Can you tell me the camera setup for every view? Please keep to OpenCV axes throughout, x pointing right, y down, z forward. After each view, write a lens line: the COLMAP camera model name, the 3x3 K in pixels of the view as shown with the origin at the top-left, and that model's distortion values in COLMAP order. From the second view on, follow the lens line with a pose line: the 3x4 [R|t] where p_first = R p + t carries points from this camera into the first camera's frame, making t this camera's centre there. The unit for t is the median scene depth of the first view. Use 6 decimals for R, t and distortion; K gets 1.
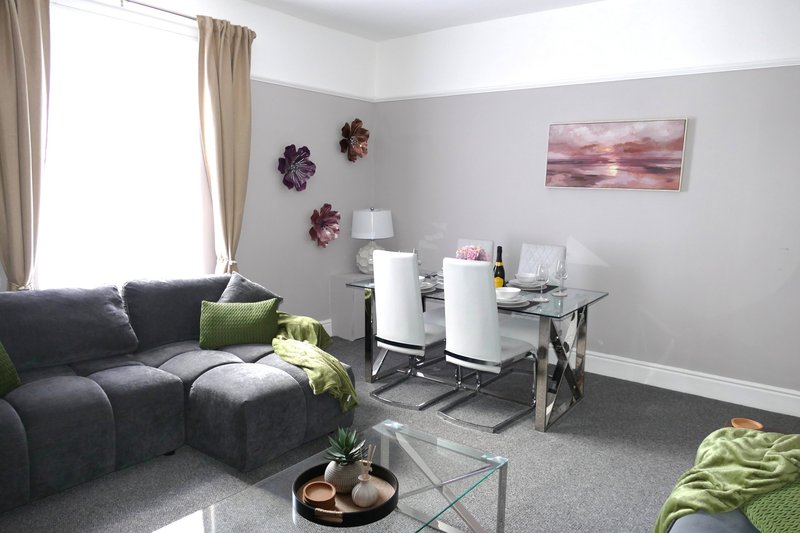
lens RADIAL K [[575.2, 0, 413.8], [0, 575.2, 267.4], [0, 0, 1]] dist [-0.012523, -0.000256]
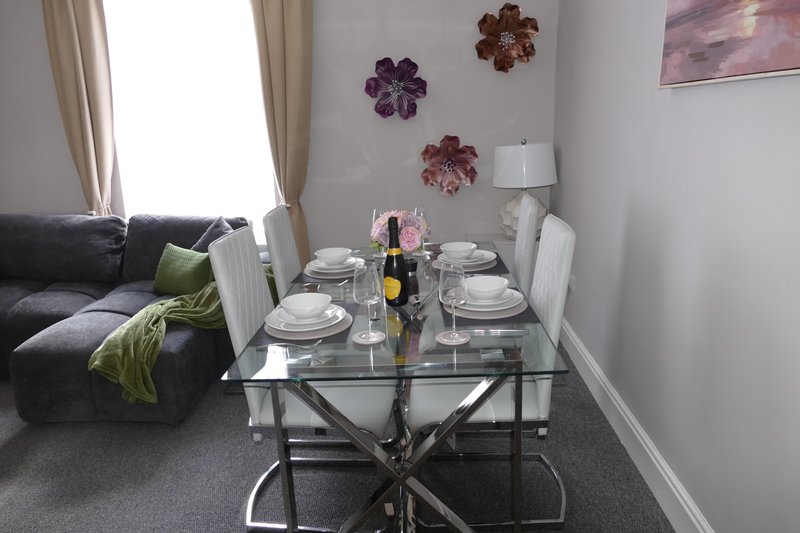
lens RADIAL K [[575.2, 0, 400.6], [0, 575.2, 270.9], [0, 0, 1]] dist [-0.012523, -0.000256]
pose [[0.561497, 0.172614, -0.809274, 0.472372], [-0.072557, 0.984504, 0.159648, -0.057722], [0.824291, -0.030923, 0.565321, 0.579021]]
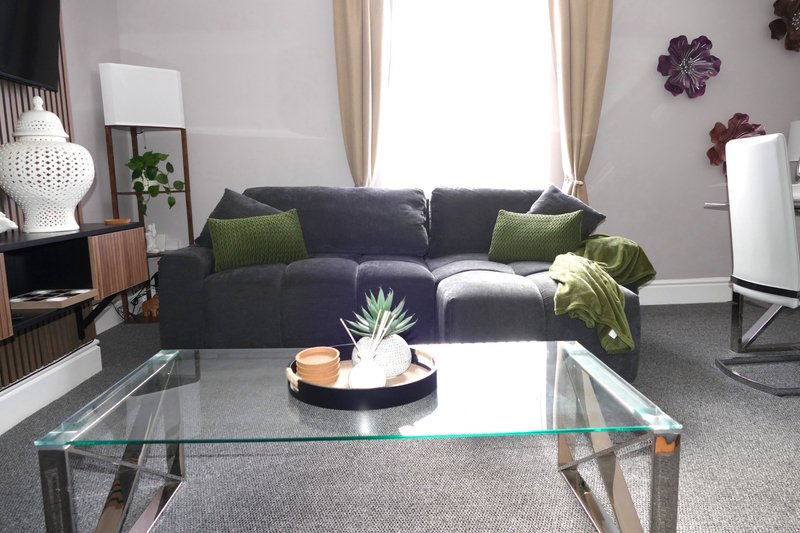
lens RADIAL K [[575.2, 0, 399.3], [0, 575.2, 265.6], [0, 0, 1]] dist [-0.012523, -0.000256]
pose [[0.612510, 0.067303, -0.787592, 0.181429], [-0.069154, 0.997111, 0.031426, 0.095263], [0.787432, 0.035217, 0.615395, 0.246428]]
